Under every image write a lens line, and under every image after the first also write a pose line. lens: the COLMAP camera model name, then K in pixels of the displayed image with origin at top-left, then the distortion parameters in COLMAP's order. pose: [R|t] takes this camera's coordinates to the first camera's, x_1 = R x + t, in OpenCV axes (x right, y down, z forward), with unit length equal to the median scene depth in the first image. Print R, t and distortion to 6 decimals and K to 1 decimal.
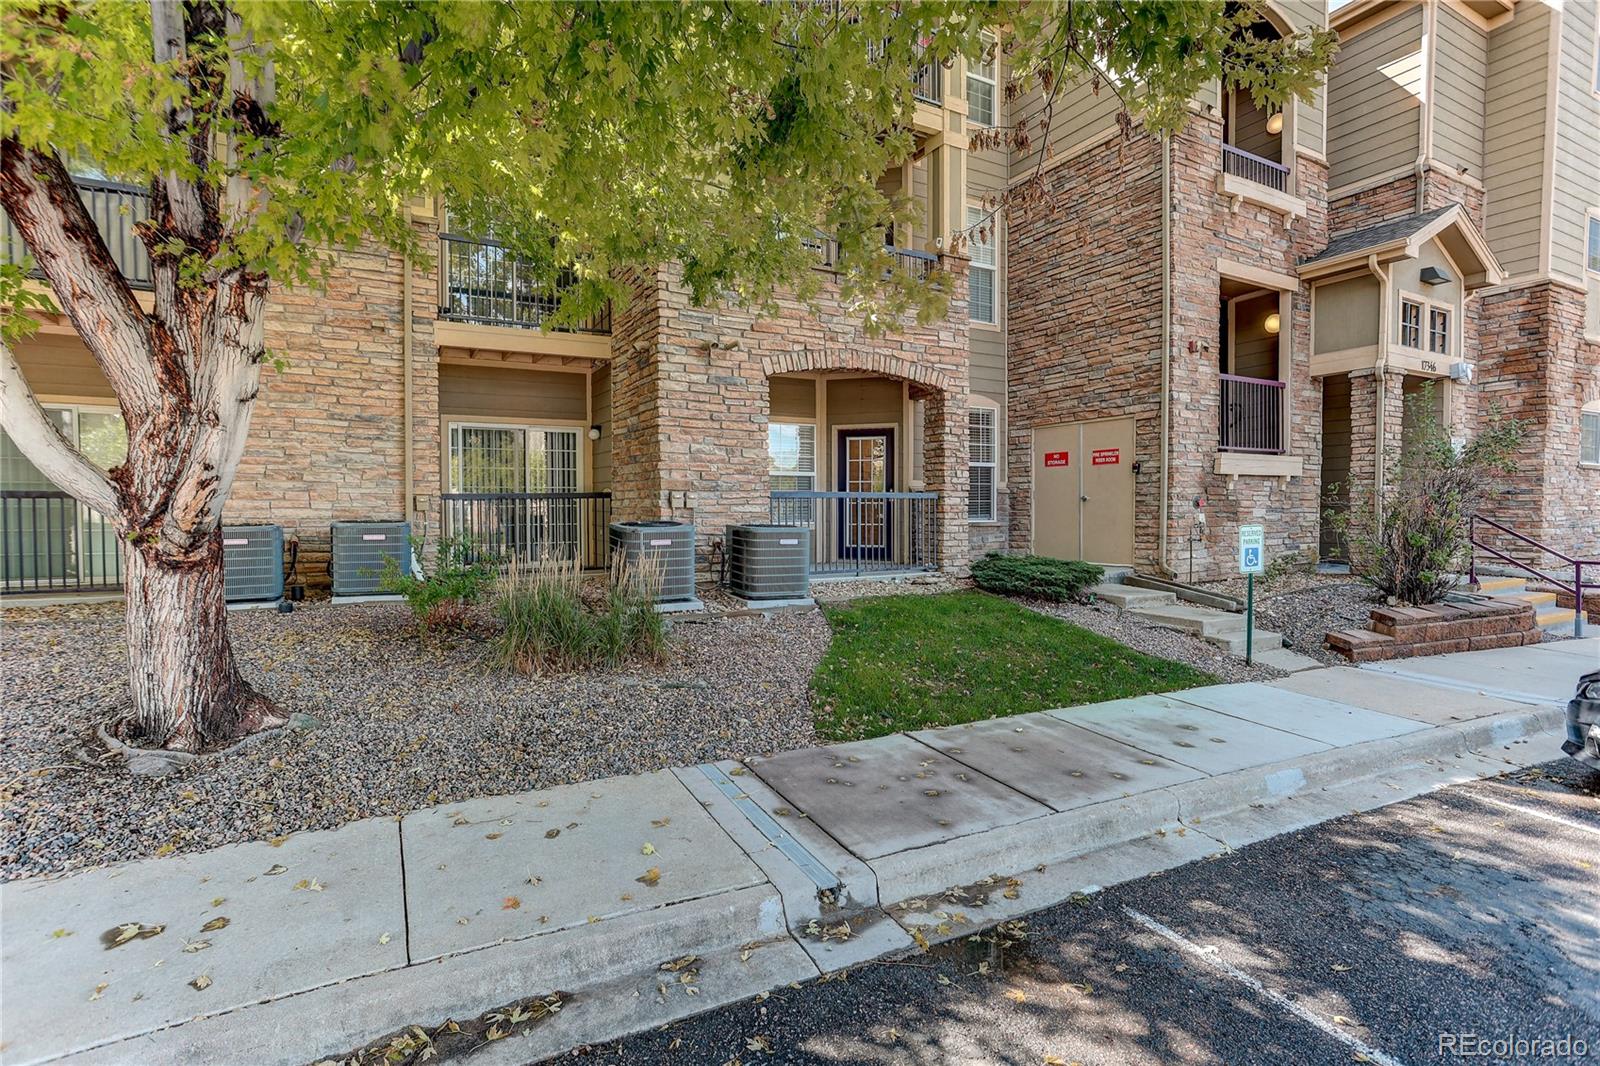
lens RADIAL K [[745.4, 0, 806.0], [0, 745.4, 506.7], [0, 0, 1]] dist [0.035700, 0.000320]
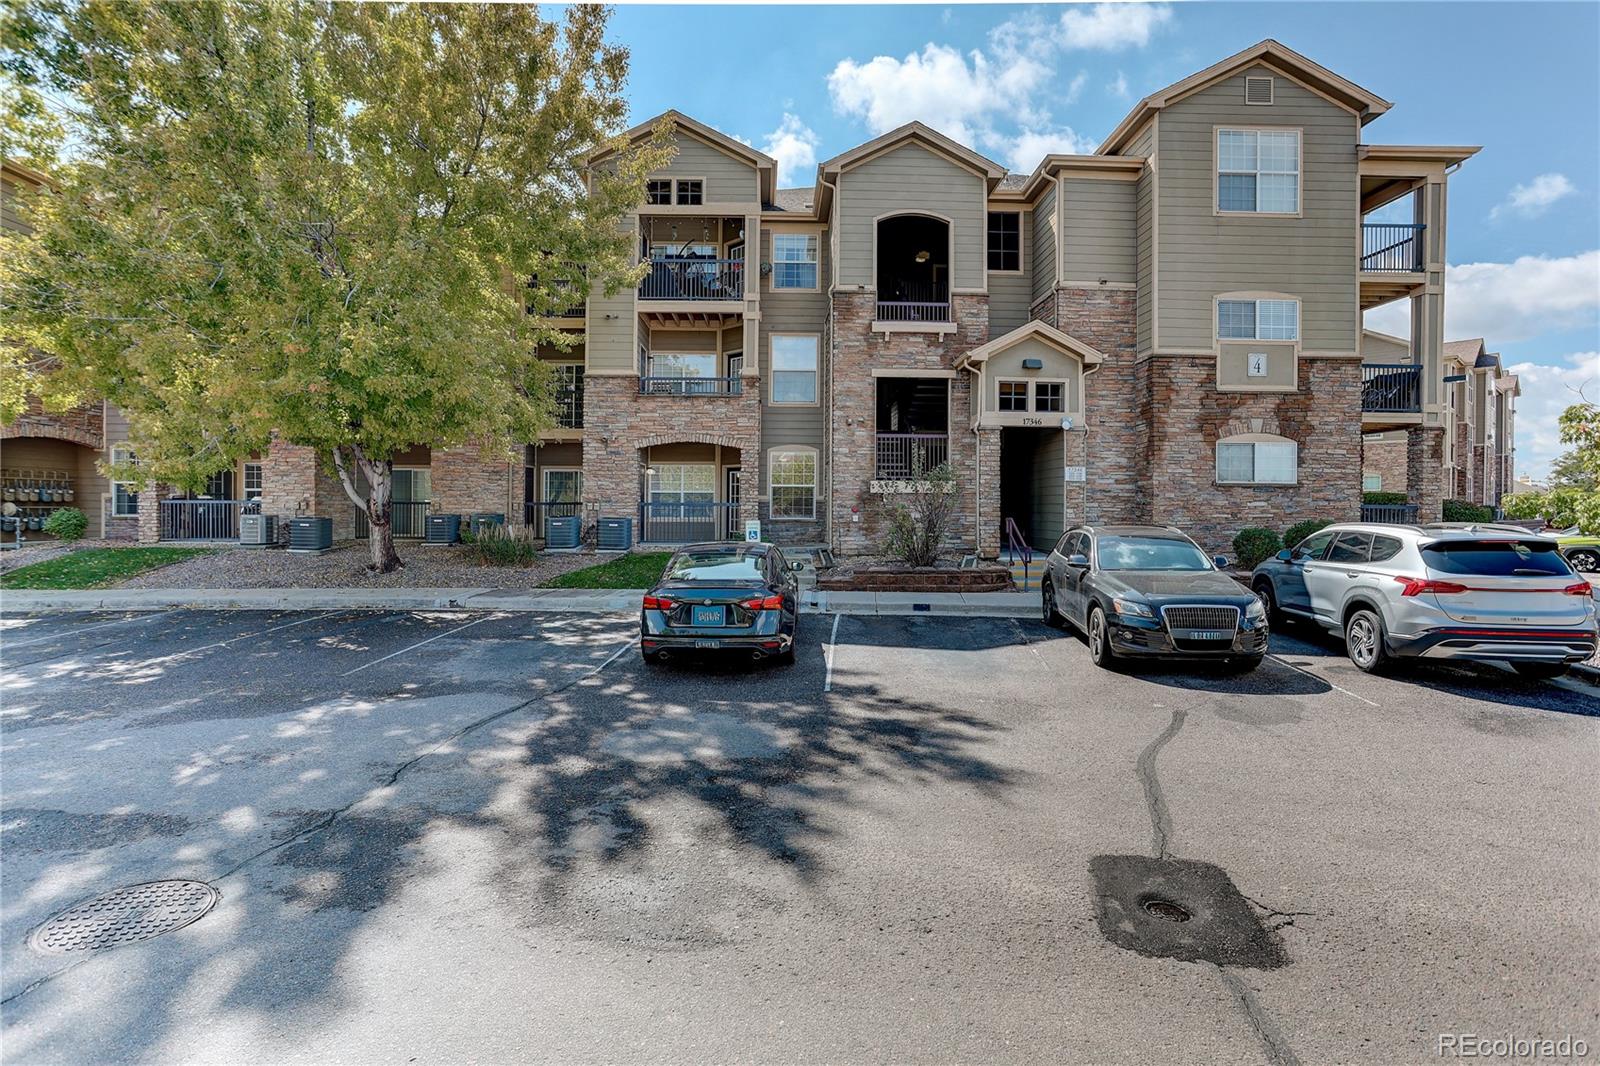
lens RADIAL K [[745.4, 0, 806.0], [0, 745.4, 506.7], [0, 0, 1]] dist [0.035700, 0.000320]
pose [[0.899888, 0.007241, -0.436060, 1.162193], [-0.005878, 0.999973, 0.004476, -0.018154], [0.436081, -0.001465, 0.899906, -0.618476]]
